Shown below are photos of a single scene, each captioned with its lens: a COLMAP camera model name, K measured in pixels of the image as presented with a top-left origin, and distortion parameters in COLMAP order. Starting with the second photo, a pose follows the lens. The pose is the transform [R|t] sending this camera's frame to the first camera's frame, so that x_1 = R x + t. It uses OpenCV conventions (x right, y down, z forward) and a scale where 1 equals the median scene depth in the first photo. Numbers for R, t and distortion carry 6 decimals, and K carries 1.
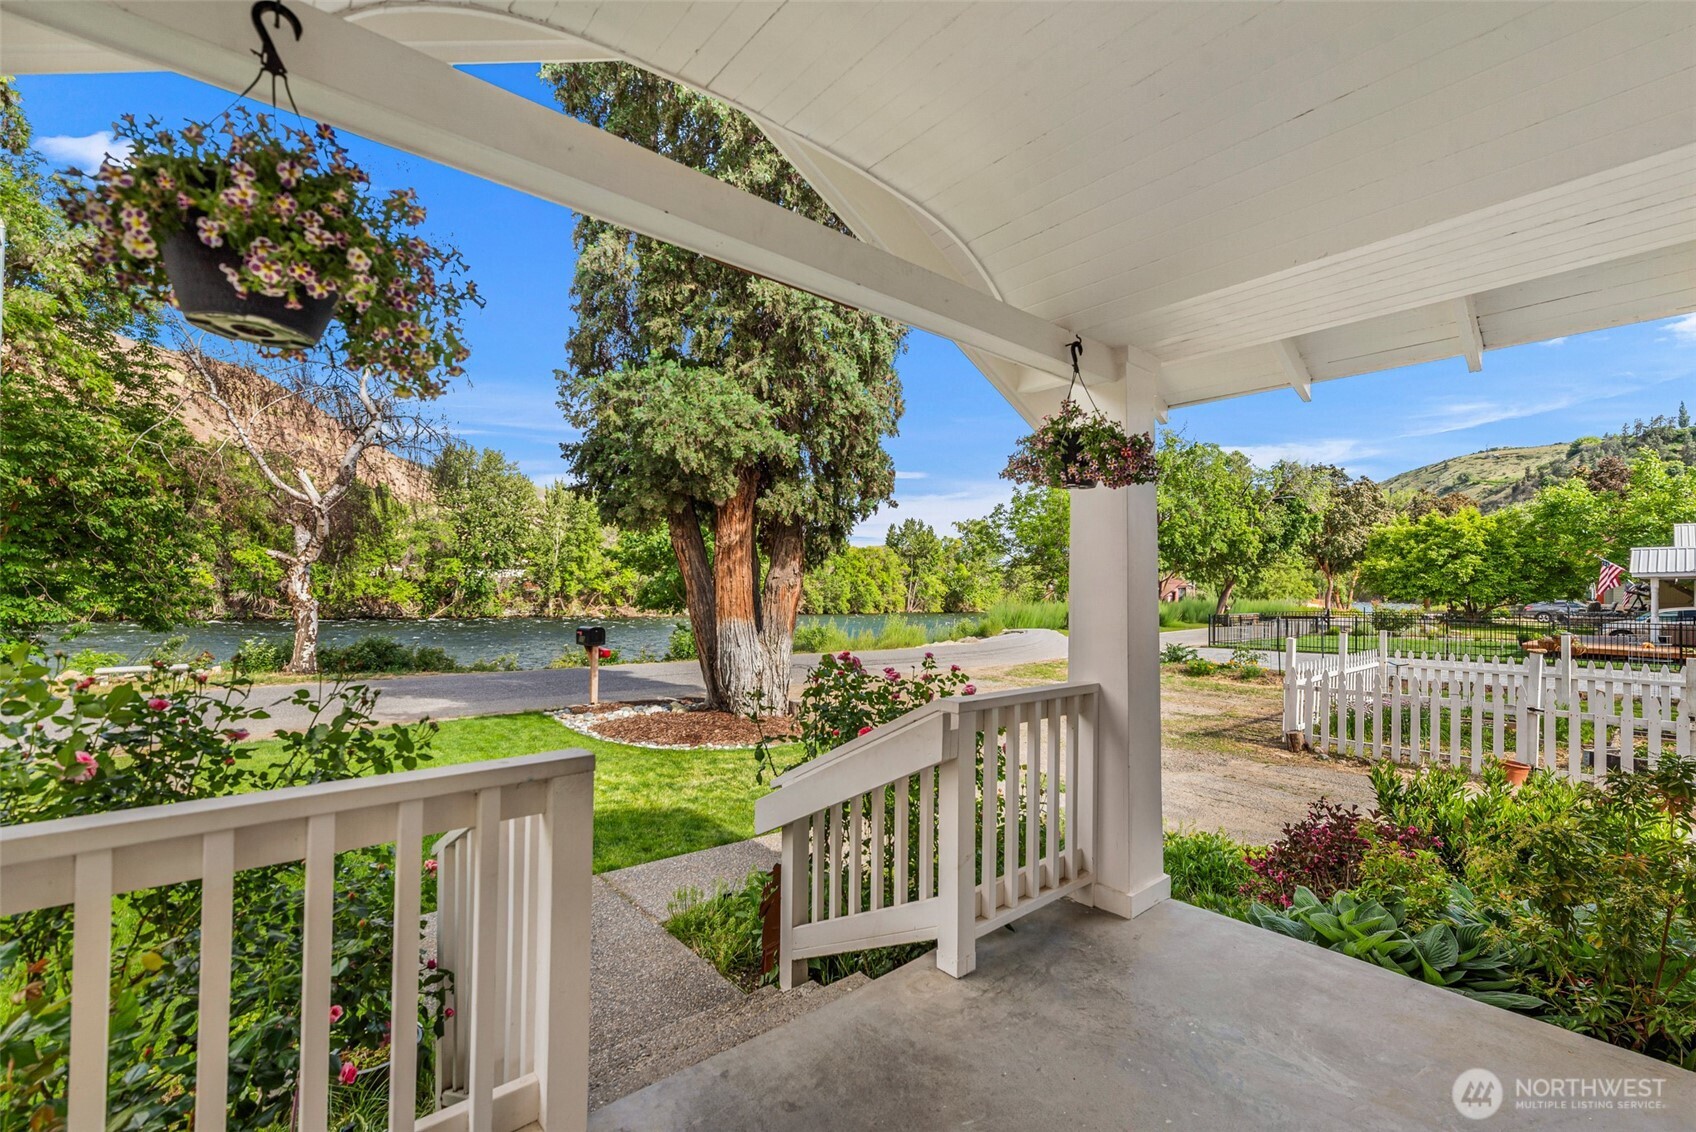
lens RADIAL K [[748.2, 0, 828.4], [0, 748.2, 575.4], [0, 0, 1]] dist [0.000920, -0.000398]
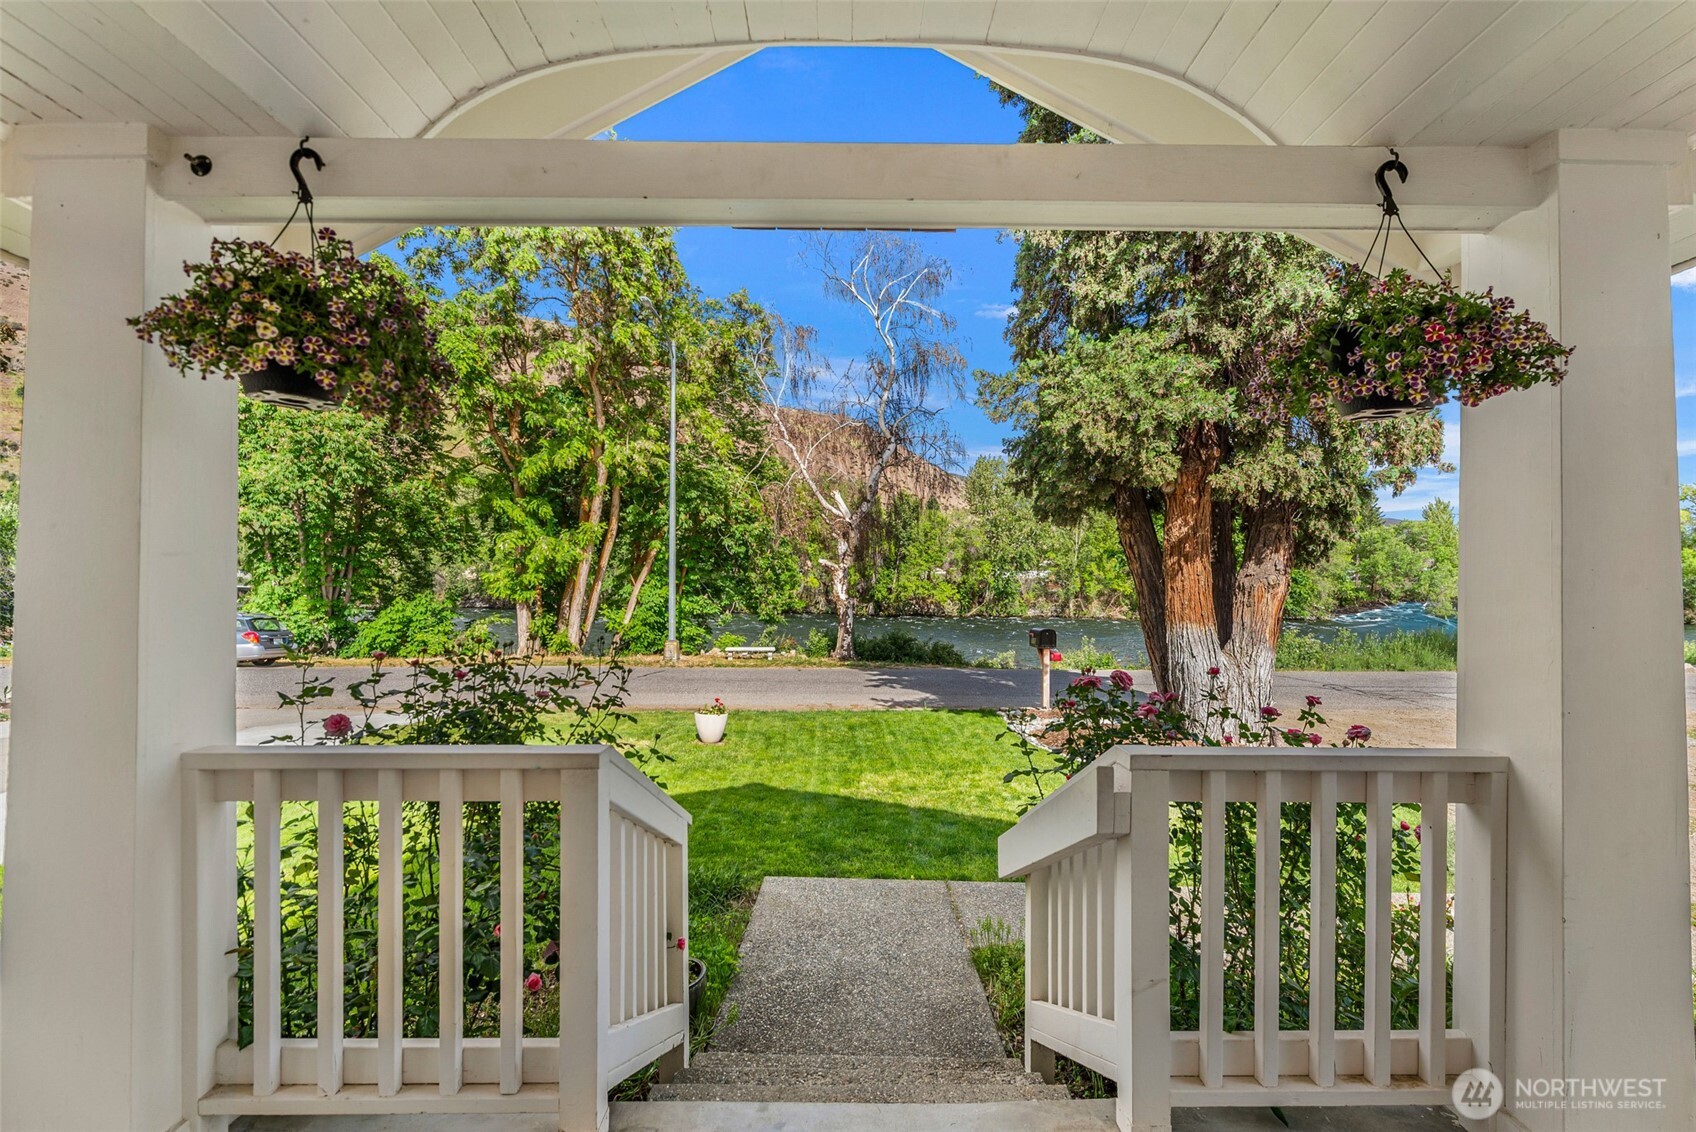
lens RADIAL K [[748.2, 0, 792.2], [0, 748.2, 586.2], [0, 0, 1]] dist [0.000920, -0.000398]
pose [[0.757489, -0.005658, -0.652823, 0.083988], [0.014552, 0.999860, 0.008219, 0.001029], [0.652685, -0.015725, 0.757466, 0.059995]]
